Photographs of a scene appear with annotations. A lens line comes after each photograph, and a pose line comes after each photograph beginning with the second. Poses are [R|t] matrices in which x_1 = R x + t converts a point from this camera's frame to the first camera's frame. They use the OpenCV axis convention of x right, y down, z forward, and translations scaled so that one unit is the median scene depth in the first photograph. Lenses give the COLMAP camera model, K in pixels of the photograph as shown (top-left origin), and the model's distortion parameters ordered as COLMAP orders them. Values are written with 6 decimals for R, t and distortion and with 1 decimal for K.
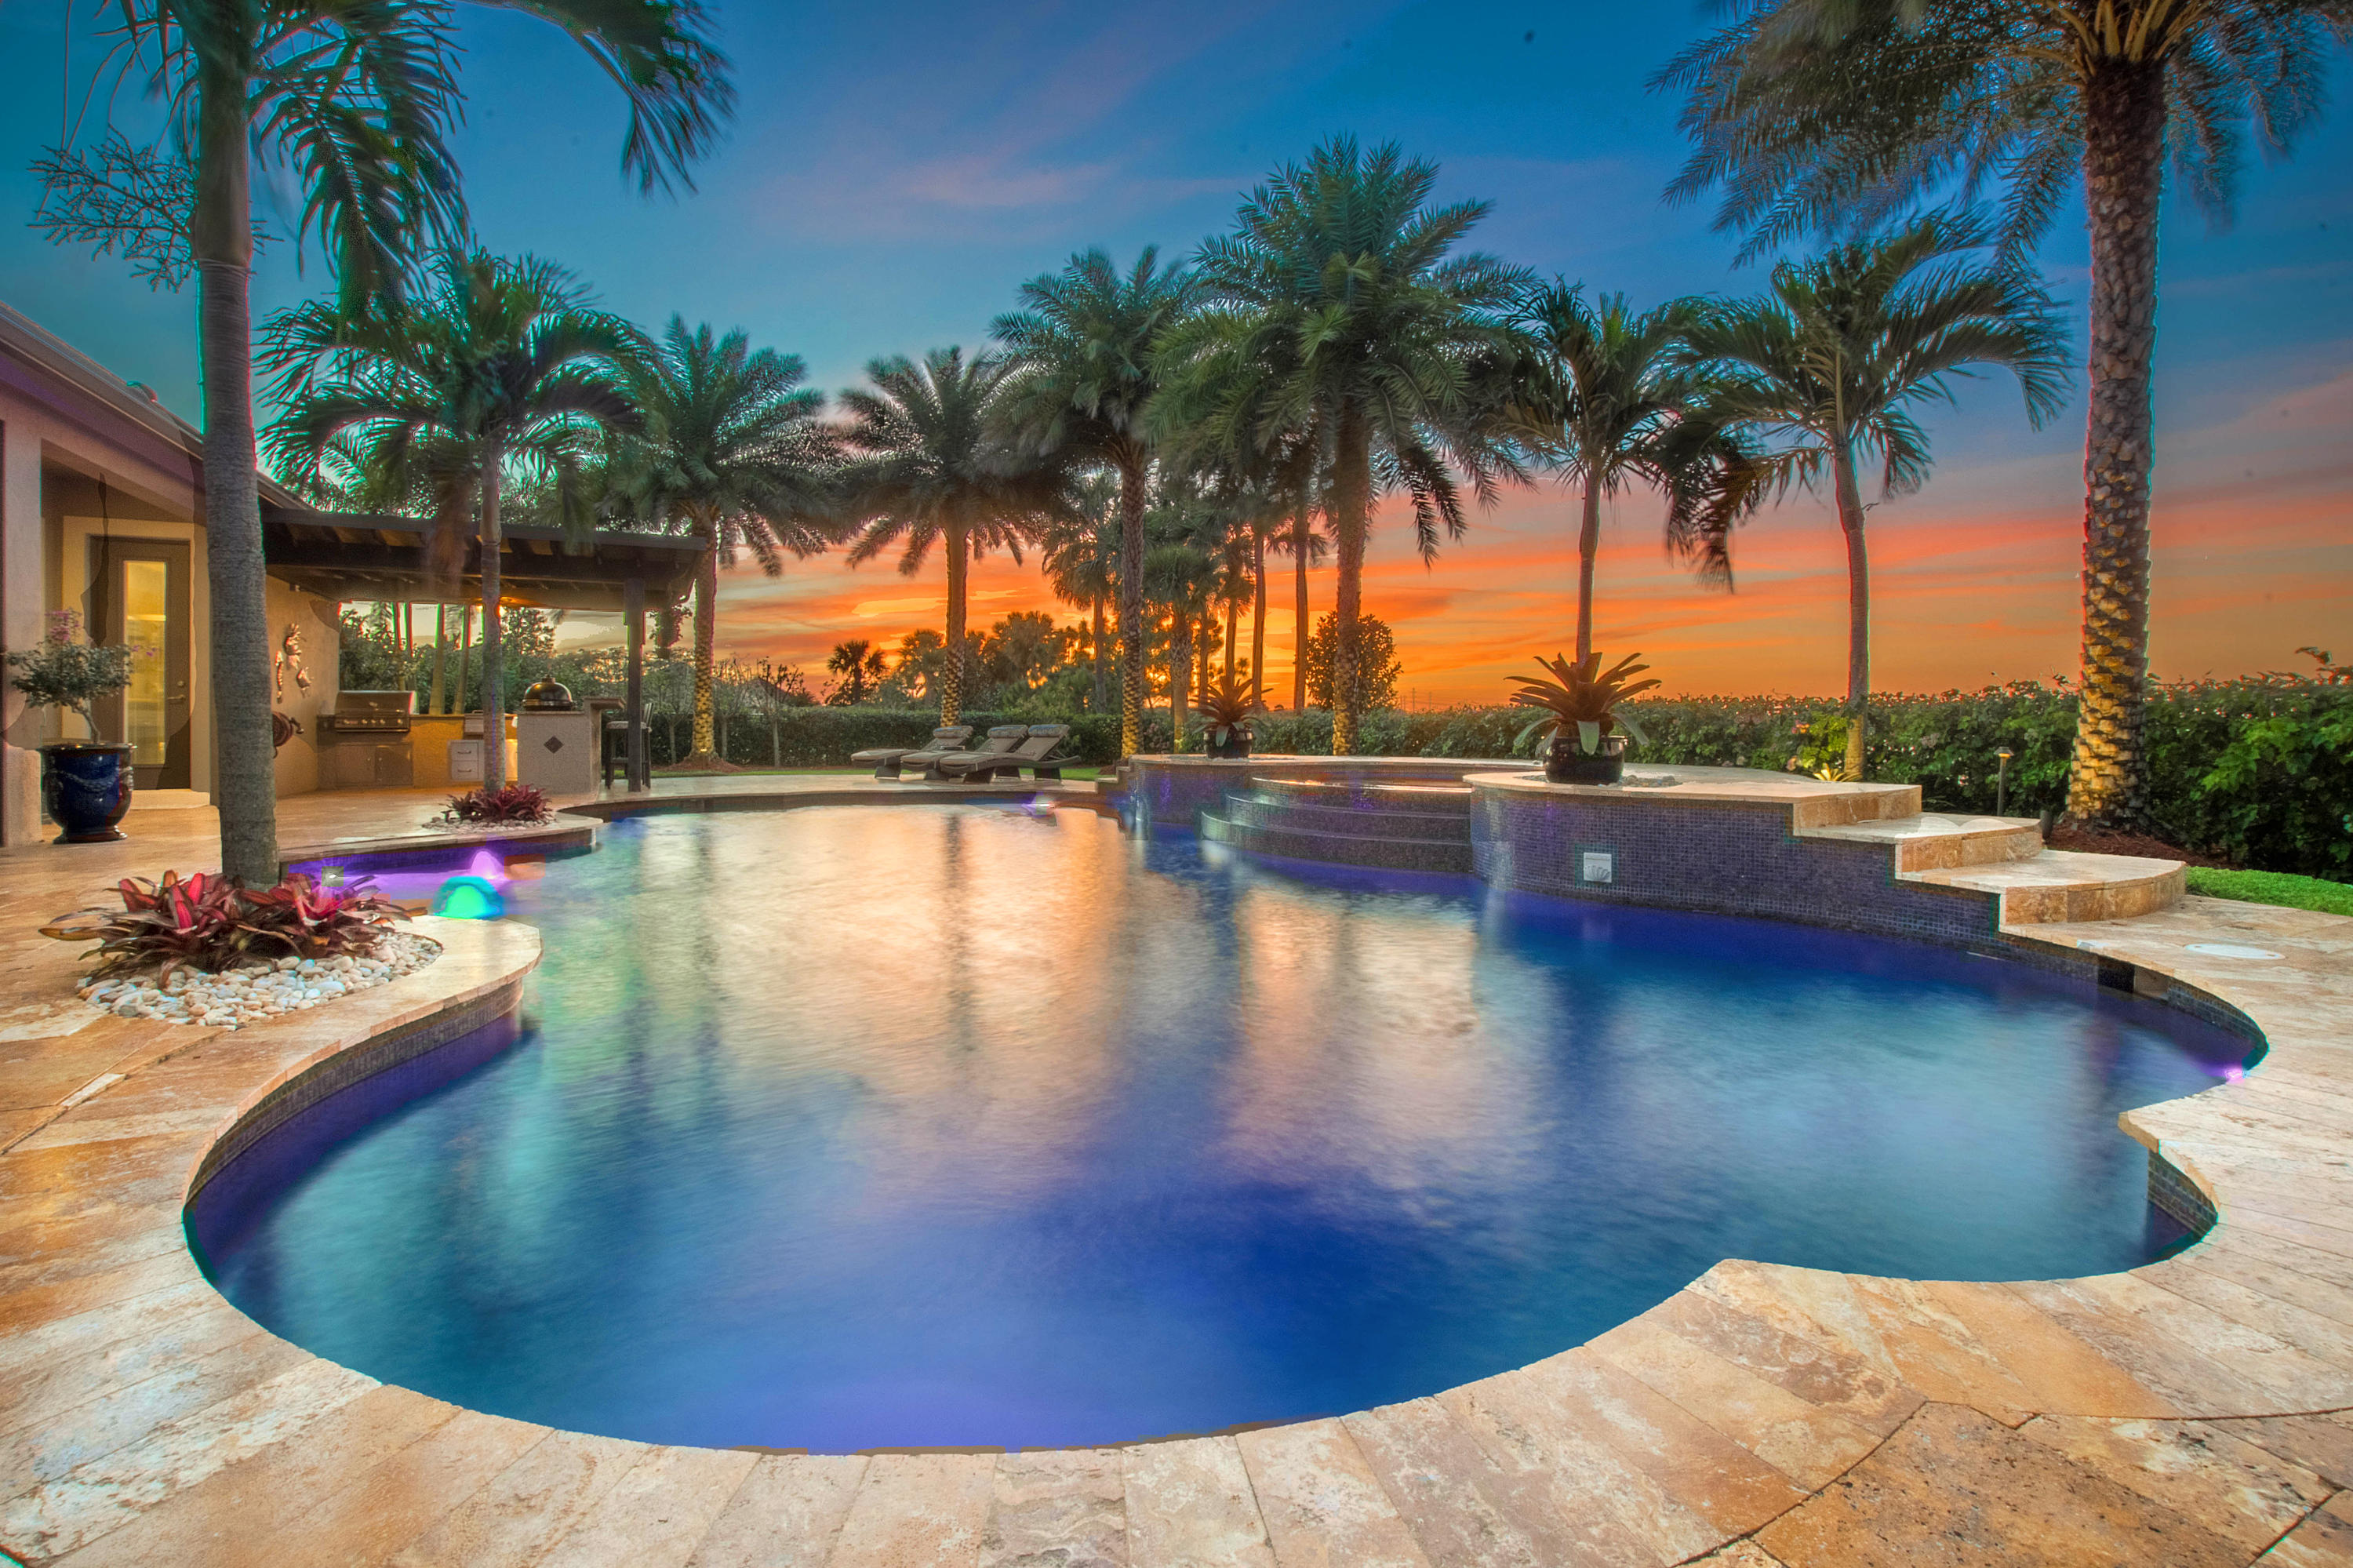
lens RADIAL K [[1061.1, 0, 1150.0], [0, 1061.1, 746.8], [0, 0, 1]] dist [-0.028763, 0.001705]
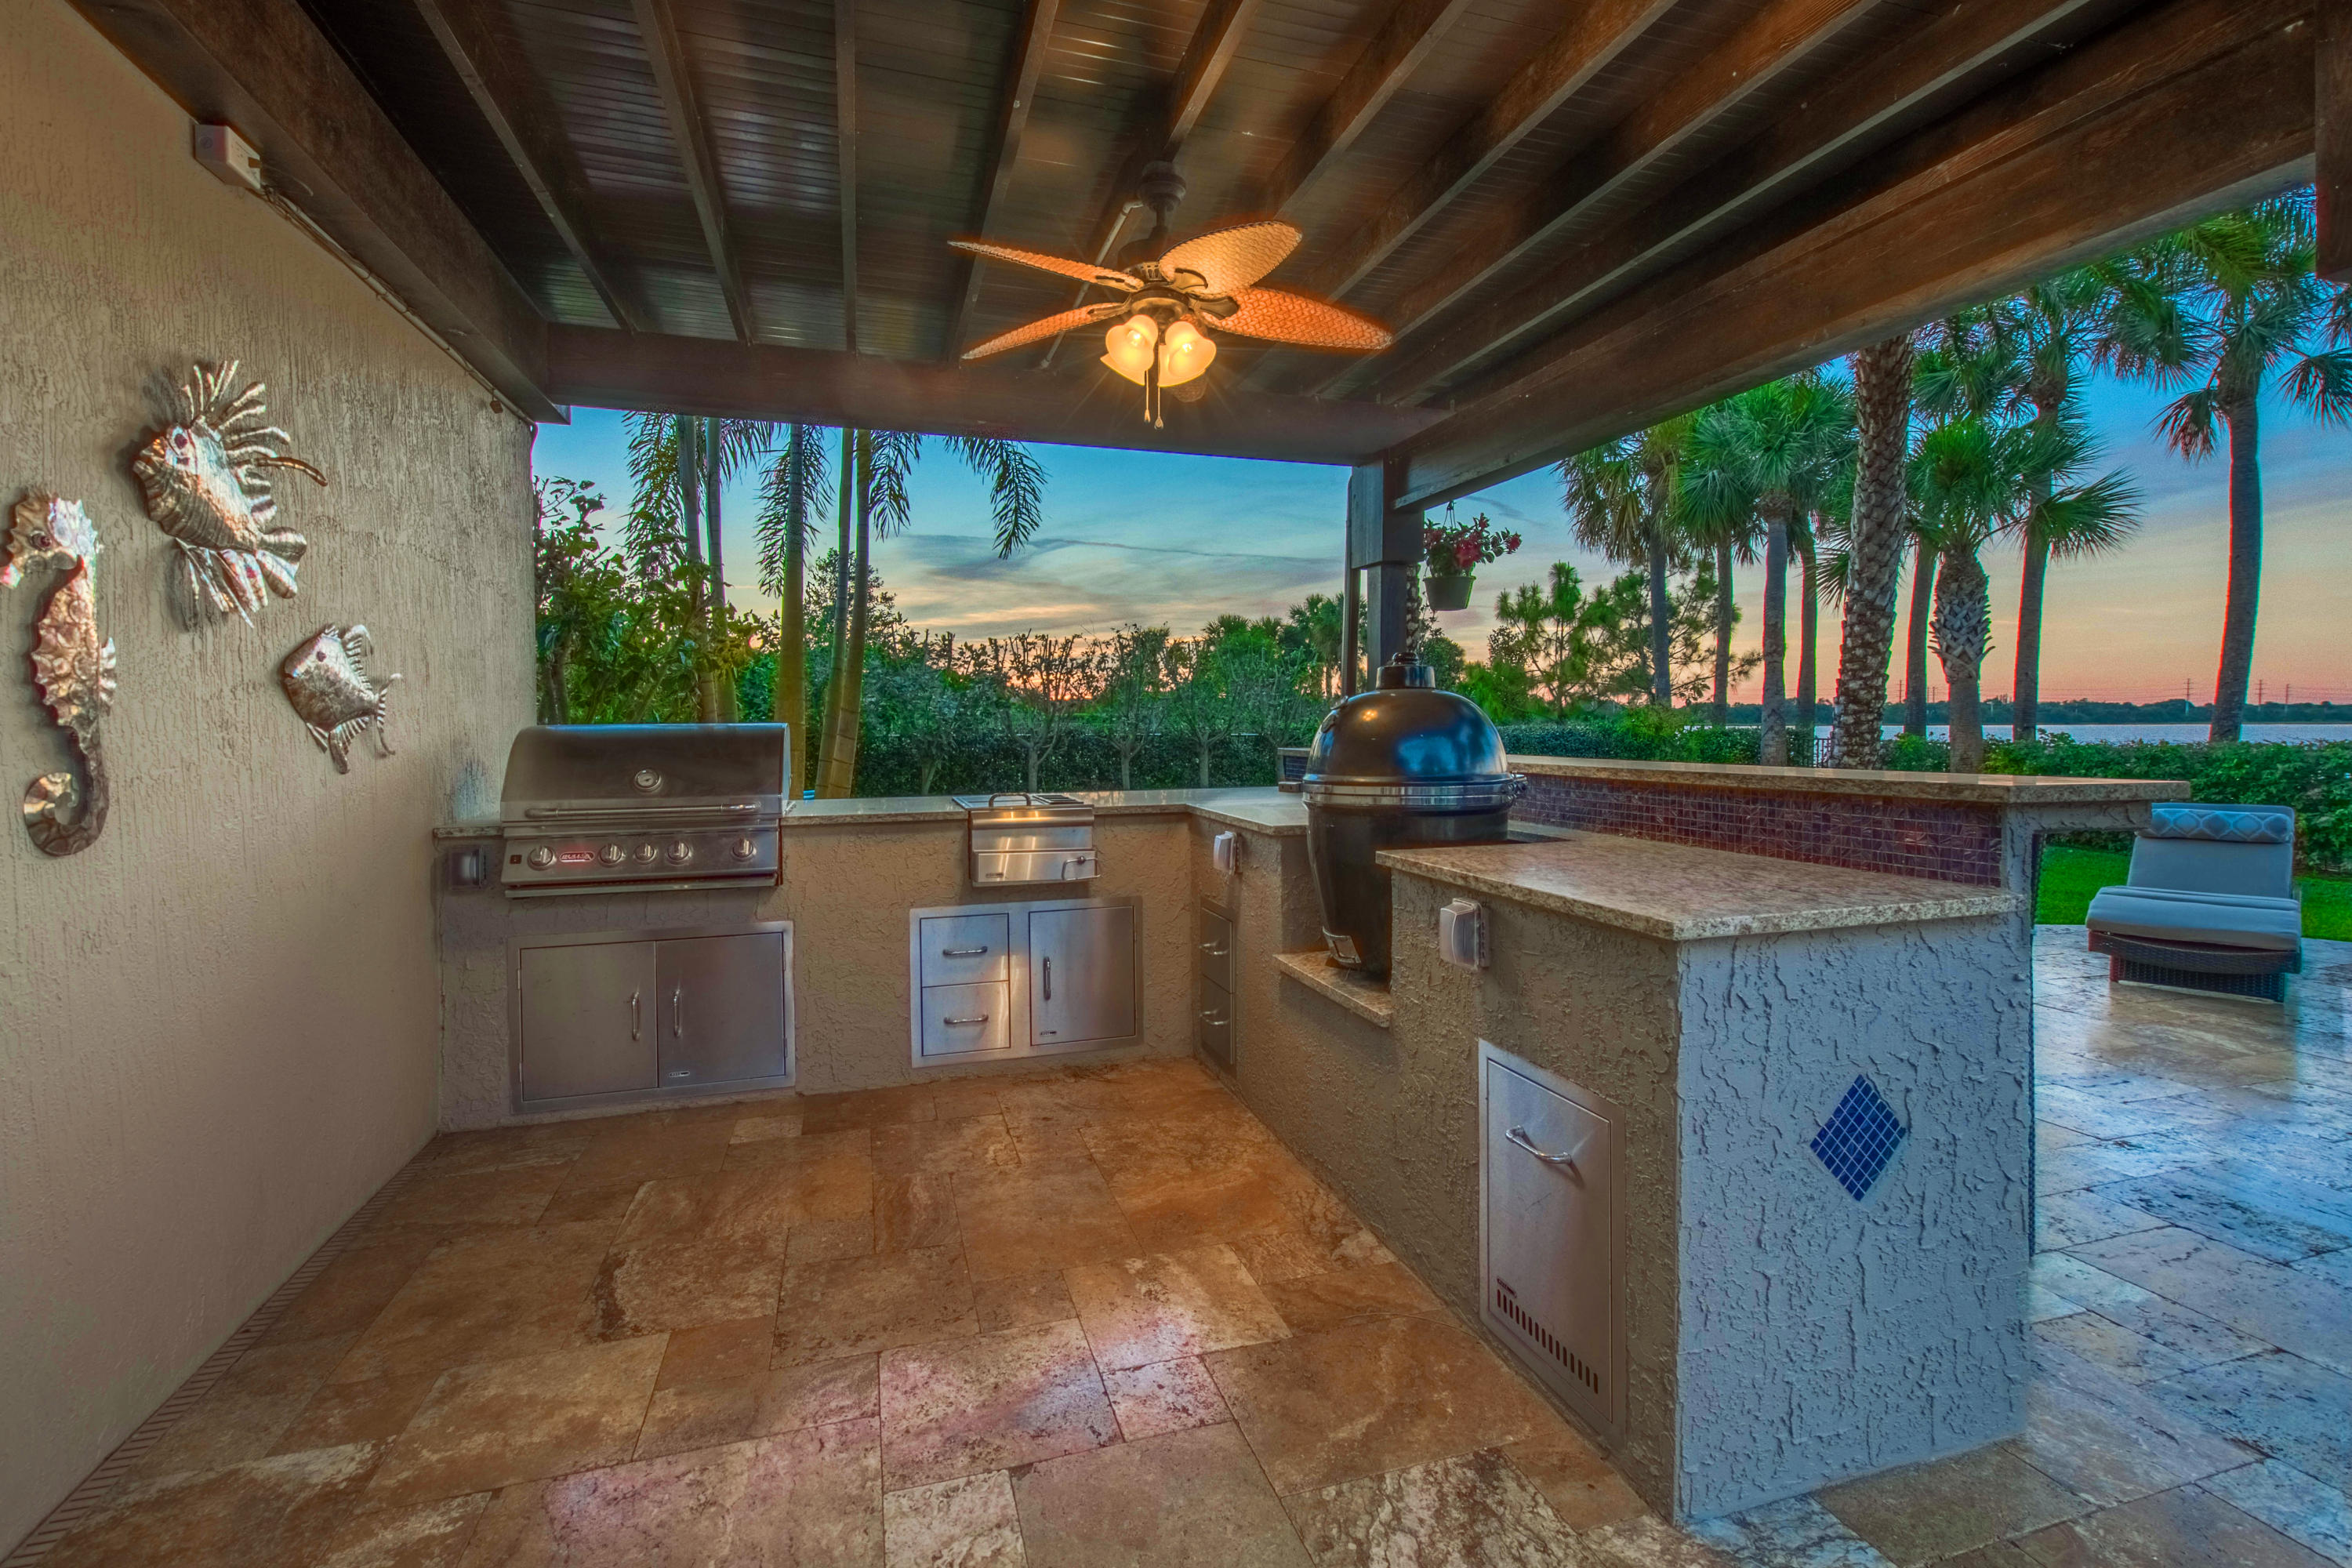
lens RADIAL K [[1060.6, 0, 1180.0], [0, 1060.6, 773.7], [0, 0, 1]] dist [-0.028763, 0.001705]
pose [[0.988944, 0.003451, -0.148249, -0.313859], [0.000946, 0.999562, 0.029574, -0.027254], [0.148286, -0.029387, 0.988508, 0.417765]]
